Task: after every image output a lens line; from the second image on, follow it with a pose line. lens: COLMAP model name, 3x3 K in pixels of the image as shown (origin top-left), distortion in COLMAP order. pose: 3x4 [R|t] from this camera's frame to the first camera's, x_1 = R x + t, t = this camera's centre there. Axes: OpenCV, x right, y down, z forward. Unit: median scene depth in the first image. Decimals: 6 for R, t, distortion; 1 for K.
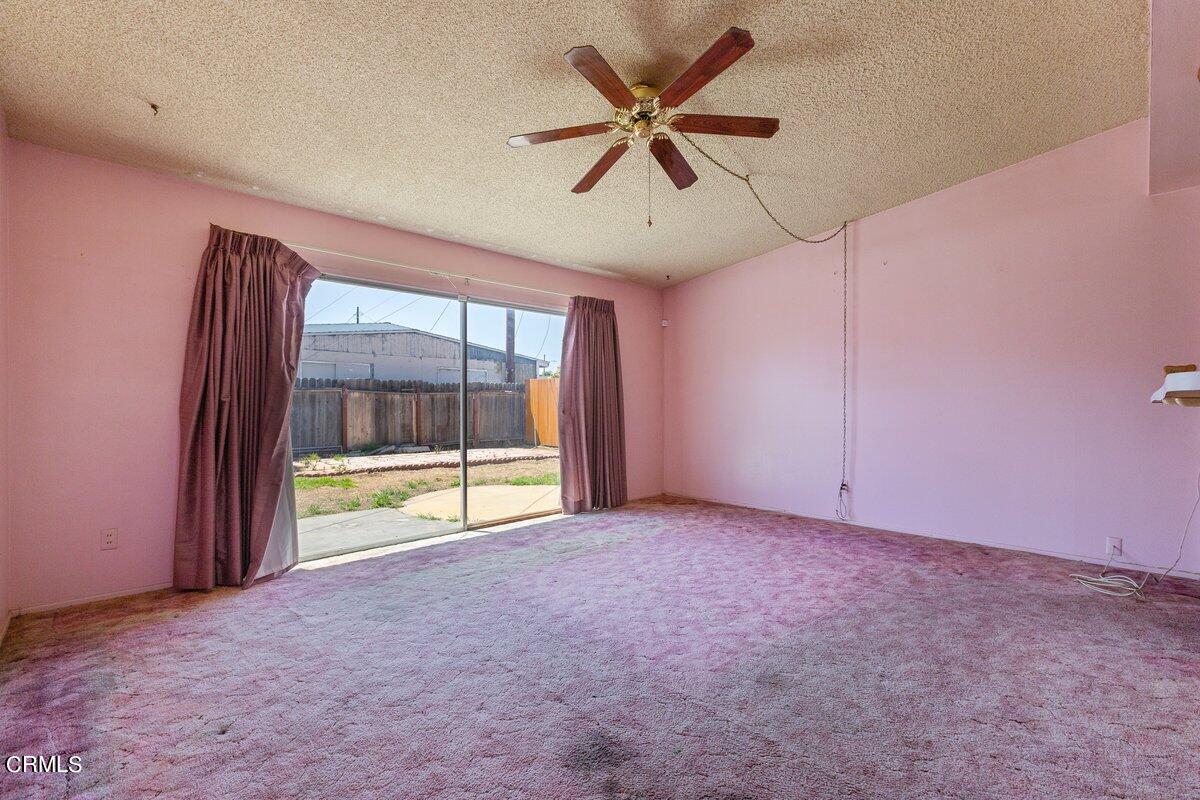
lens RADIAL K [[535.0, 0, 600.0], [0, 535.0, 400.0], [0, 0, 1]] dist [-0.000164, -0.000135]
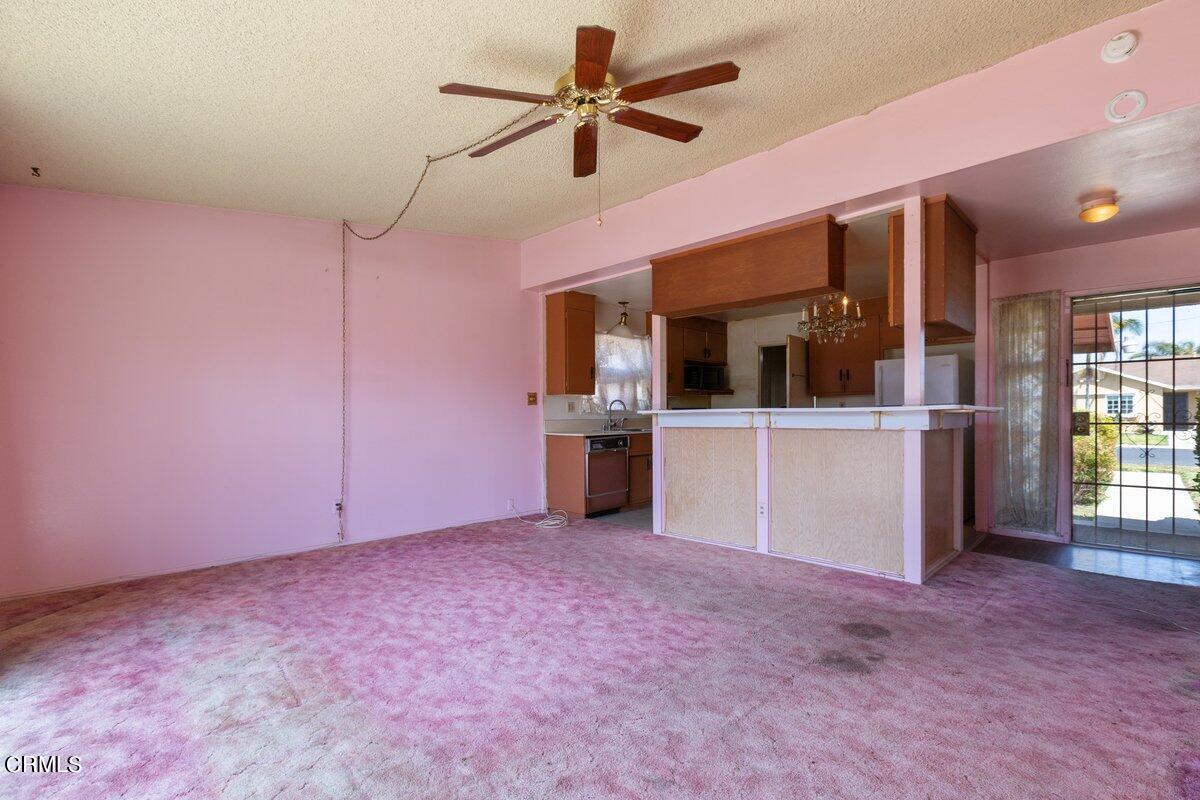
lens RADIAL K [[546.7, 0, 595.8], [0, 546.7, 412.1], [0, 0, 1]] dist [-0.001138, 0.000013]
pose [[-0.013637, 0.001979, 0.999905, -0.631511], [0.000431, 0.999998, -0.001974, 0.003019], [-0.999907, 0.000404, -0.013637, 0.739744]]
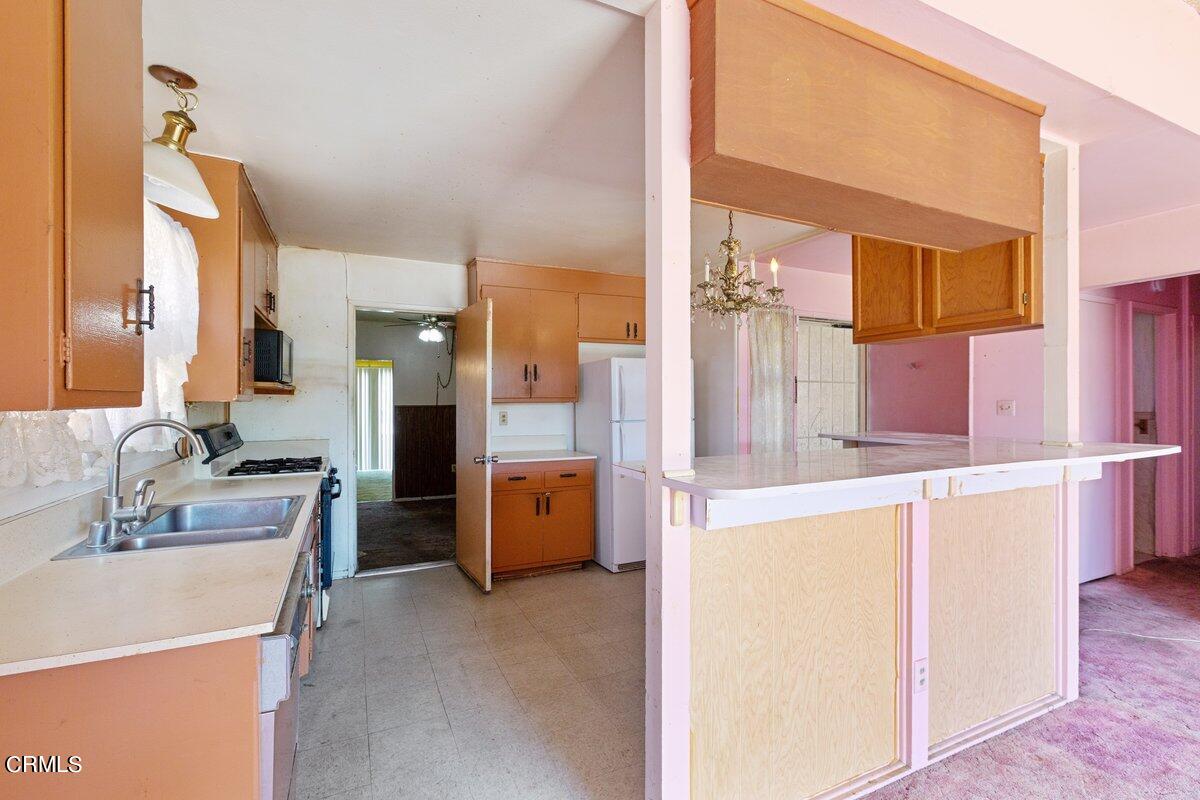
lens RADIAL K [[535.6, 0, 604.2], [0, 535.6, 401.1], [0, 0, 1]] dist [-0.000479, 0.000101]
pose [[-0.946553, -0.001214, 0.322546, 0.613707], [-0.002203, 0.999994, -0.002701, -0.056698], [-0.322541, -0.003267, -0.946550, 0.963402]]
